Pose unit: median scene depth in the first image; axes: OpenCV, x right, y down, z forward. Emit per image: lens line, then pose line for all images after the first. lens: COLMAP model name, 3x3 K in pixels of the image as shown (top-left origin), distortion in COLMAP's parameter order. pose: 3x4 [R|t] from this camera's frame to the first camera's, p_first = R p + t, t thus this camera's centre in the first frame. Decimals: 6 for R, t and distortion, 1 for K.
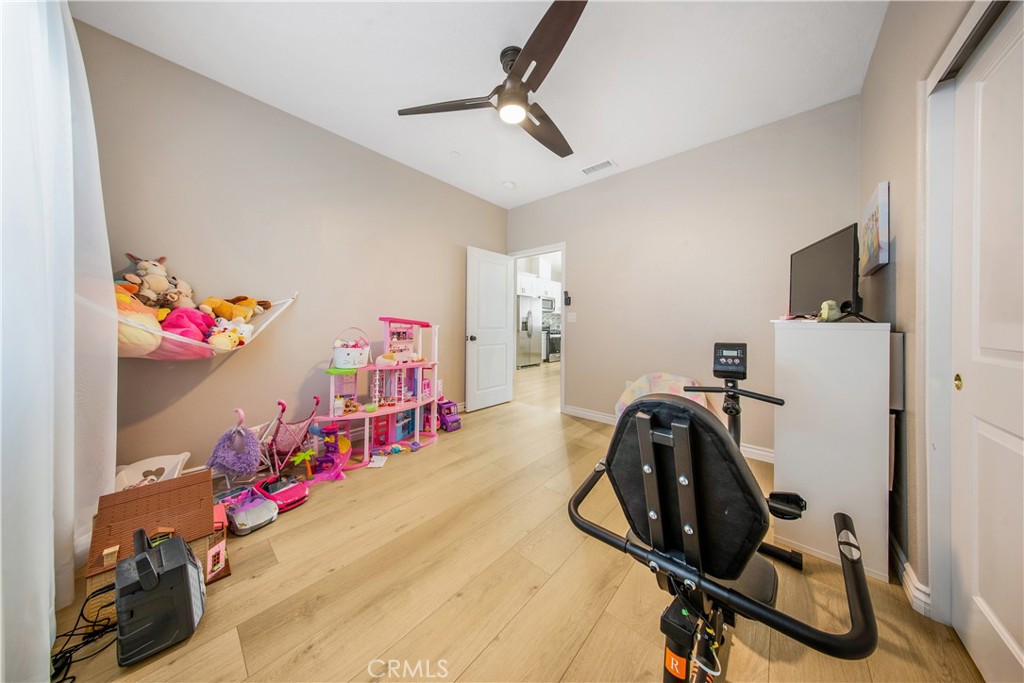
lens RADIAL K [[306.0, 0, 514.5], [0, 306.0, 332.1], [0, 0, 1]] dist [-0.001266, -0.000761]
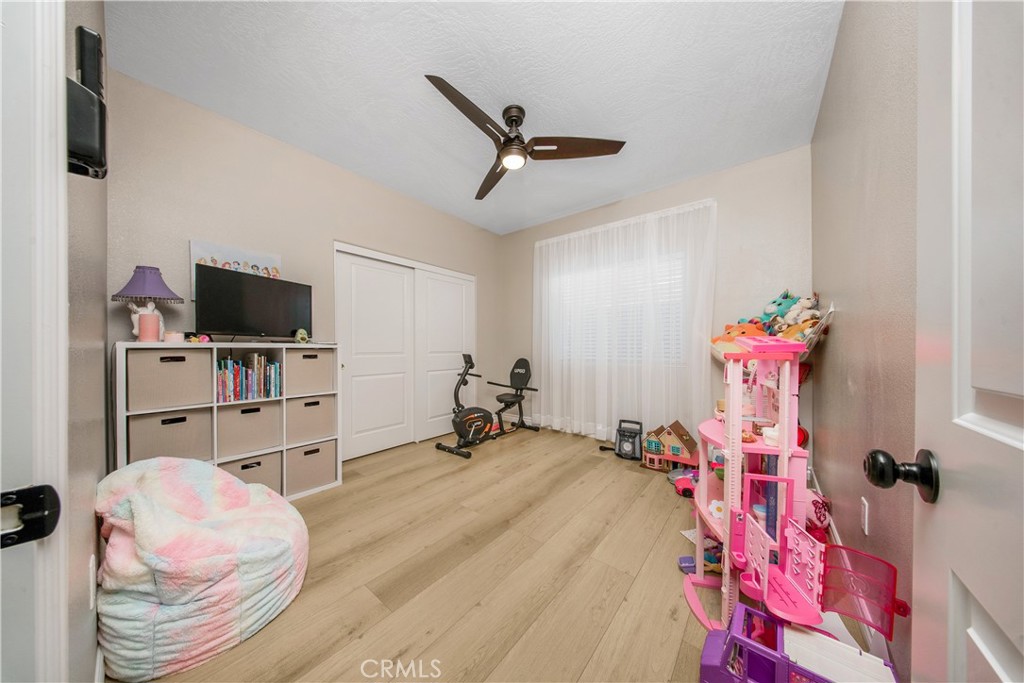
lens RADIAL K [[306.0, 0, 509.9], [0, 306.0, 347.4], [0, 0, 1]] dist [-0.001266, -0.000761]
pose [[-0.999538, -0.003865, -0.030160, 0.042040], [-0.004167, 0.999942, 0.009952, -0.055406], [0.030120, 0.010073, -0.999496, 2.816450]]
